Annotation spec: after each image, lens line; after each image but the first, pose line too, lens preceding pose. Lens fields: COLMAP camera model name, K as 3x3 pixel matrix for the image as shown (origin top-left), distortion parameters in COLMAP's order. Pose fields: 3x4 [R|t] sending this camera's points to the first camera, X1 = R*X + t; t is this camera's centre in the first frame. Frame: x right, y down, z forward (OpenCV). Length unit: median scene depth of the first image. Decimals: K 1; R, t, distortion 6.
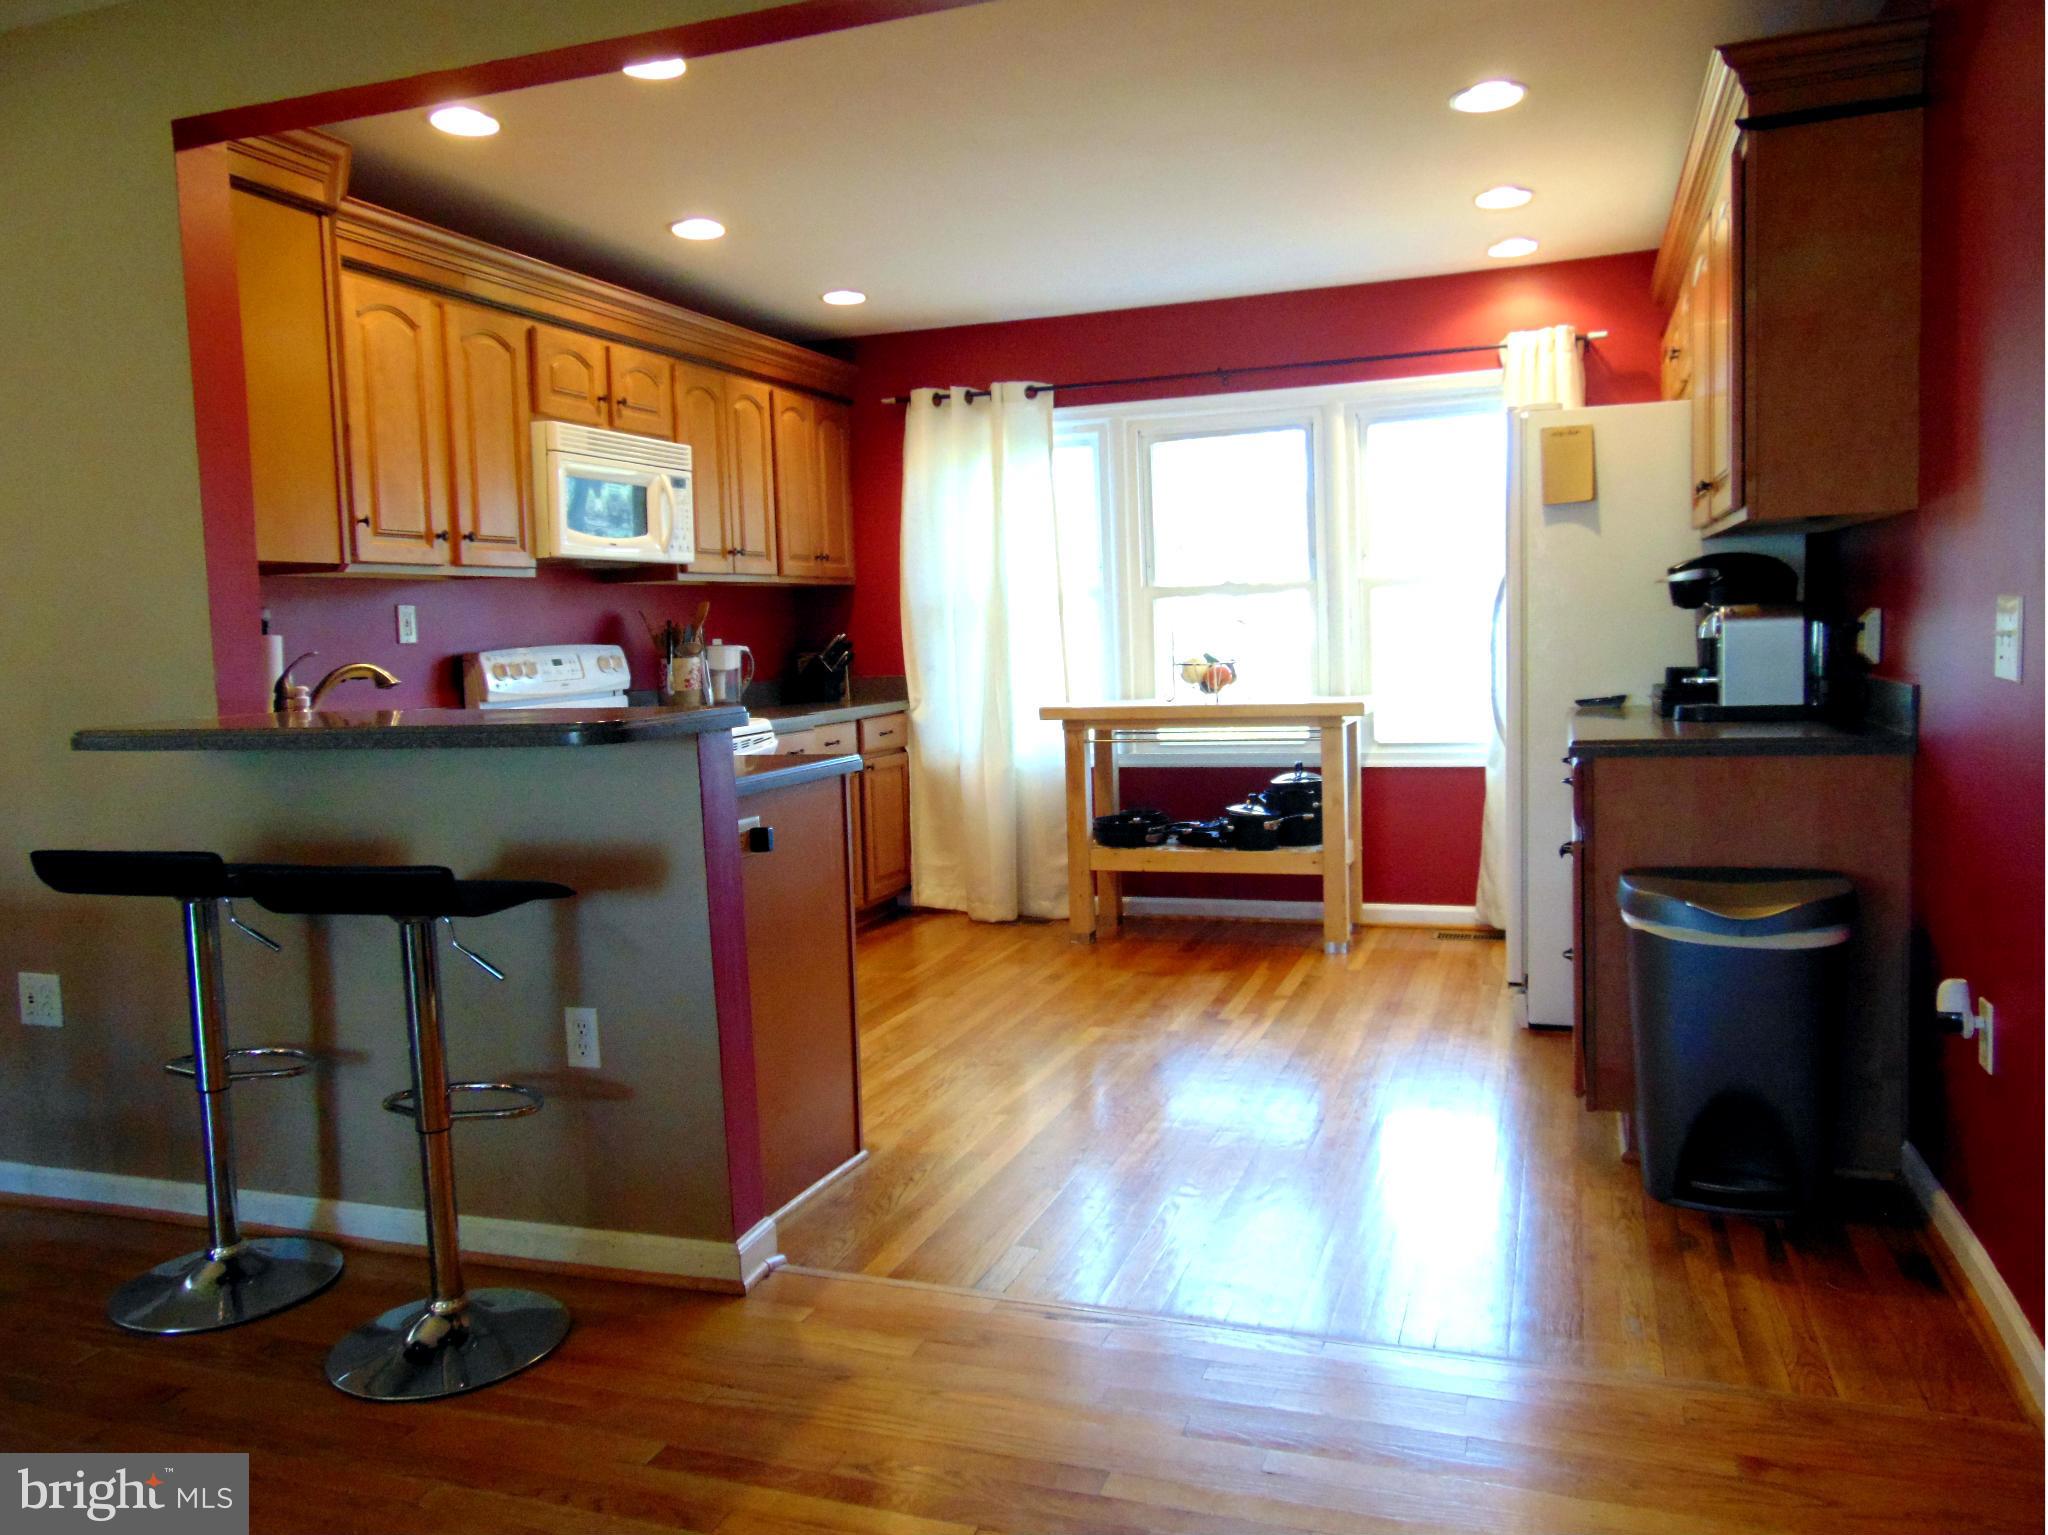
lens RADIAL K [[1543.7, 0, 1029.6], [0, 1543.7, 764.1], [0, 0, 1]] dist [-0.028934, 0.052162]
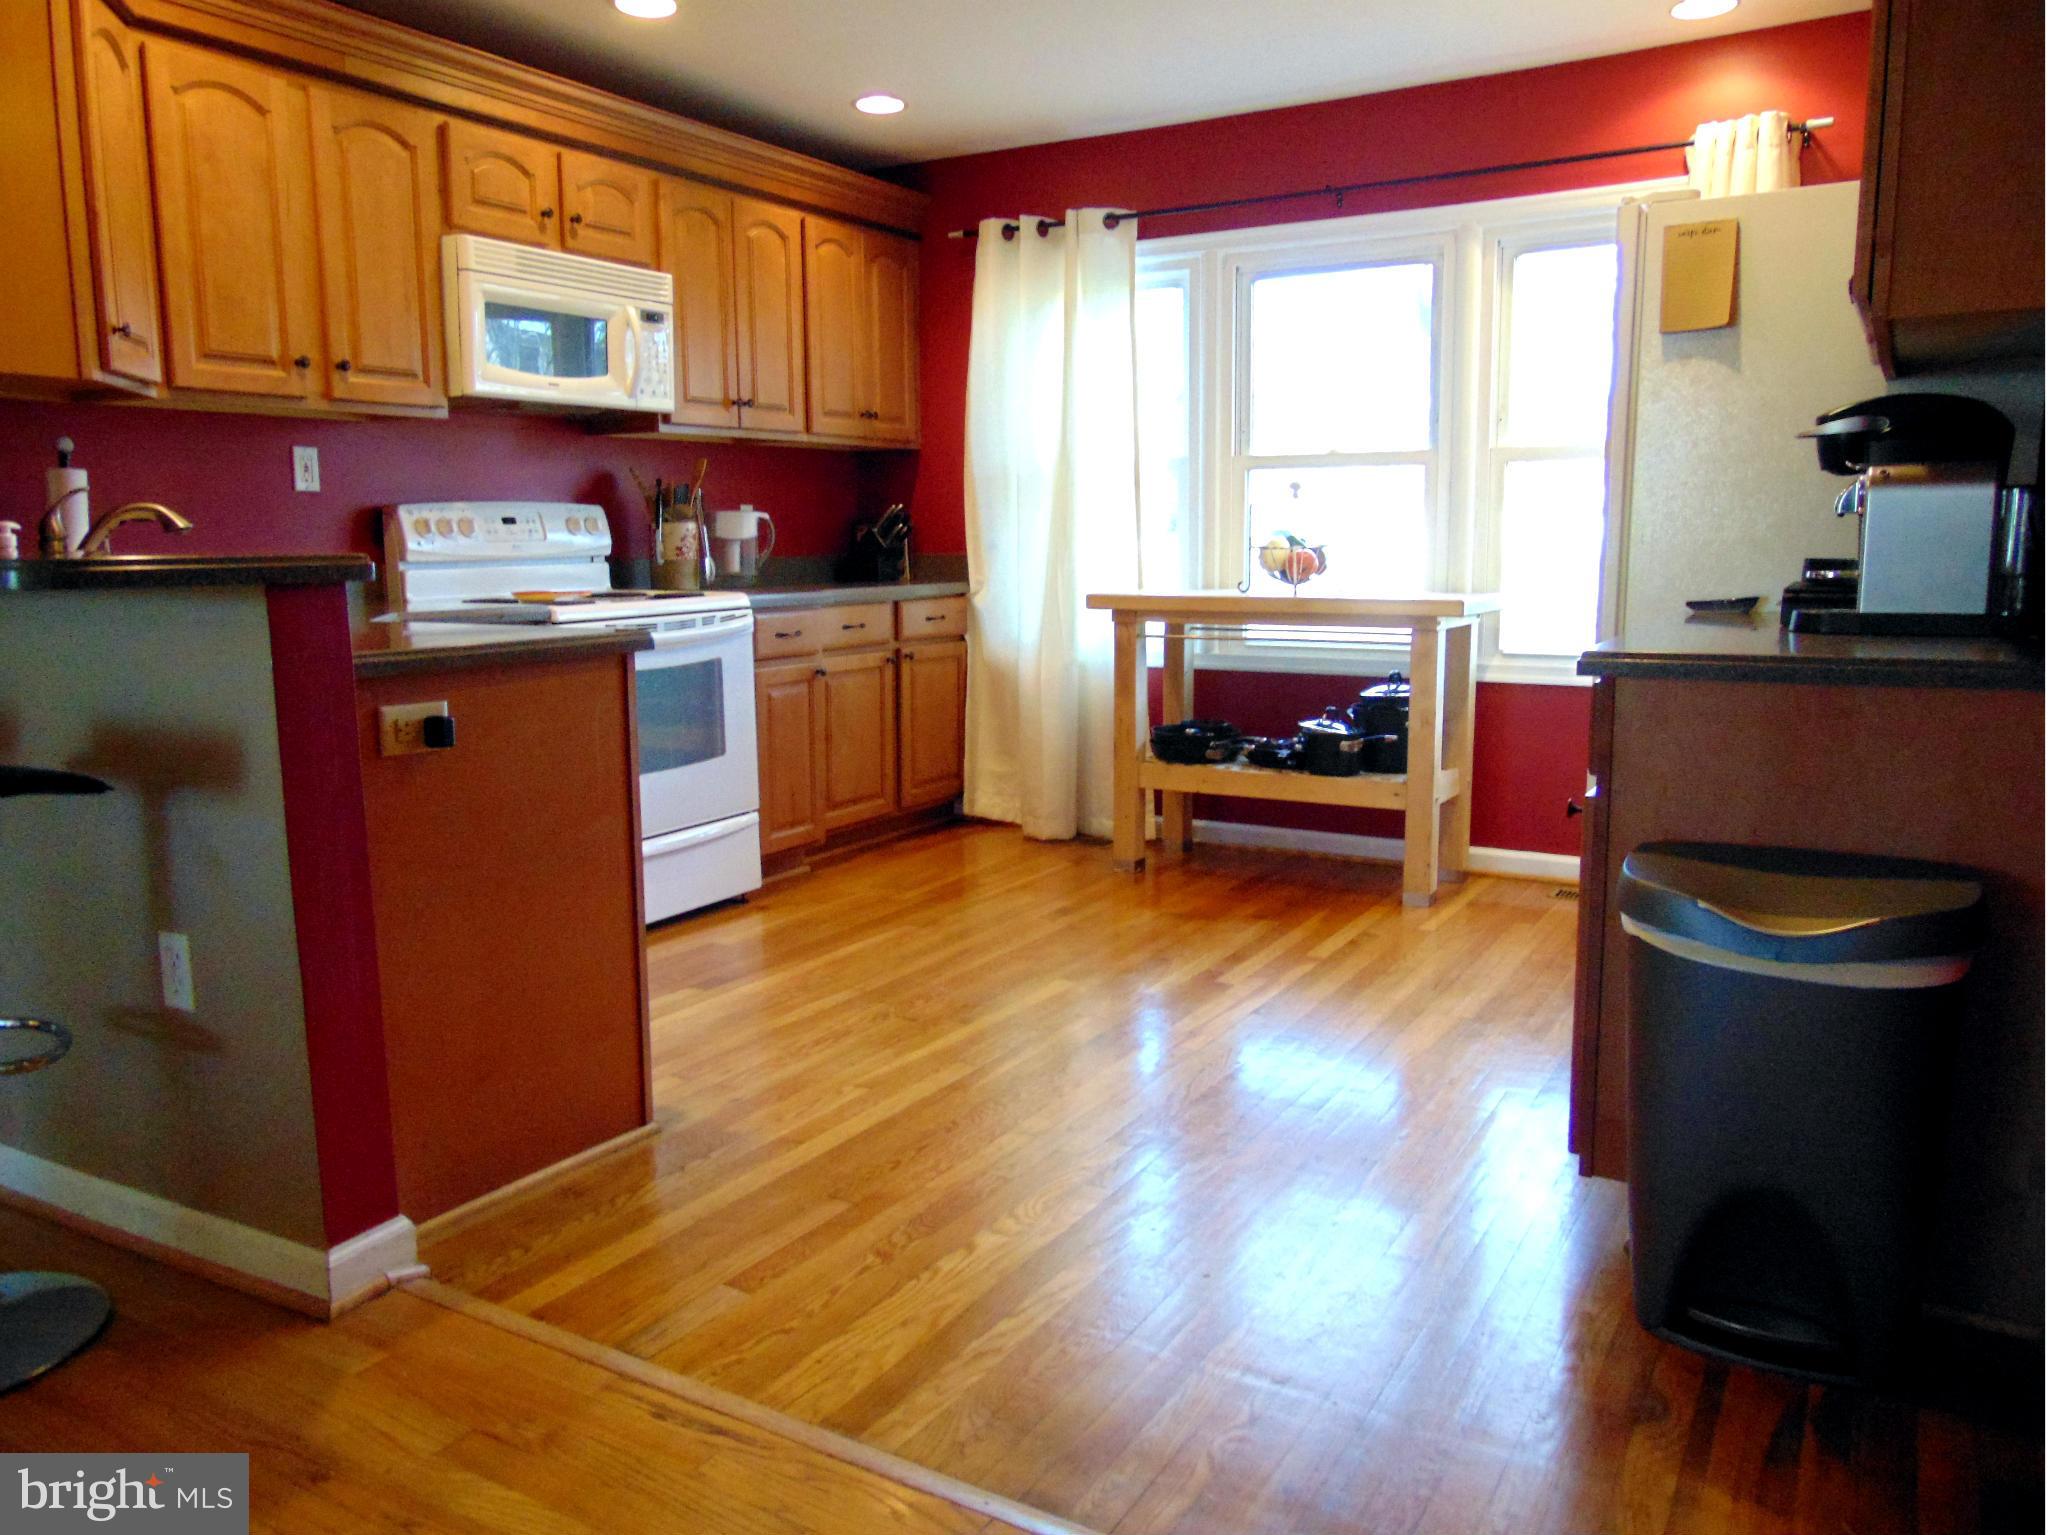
lens RADIAL K [[1543.7, 0, 1008.0], [0, 1543.7, 764.2], [0, 0, 1]] dist [-0.028934, 0.052162]
pose [[0.980258, 0.056262, -0.189551, 0.147046], [-0.043608, 0.996574, 0.070281, -0.001100], [0.192855, -0.060627, 0.979352, 0.172231]]
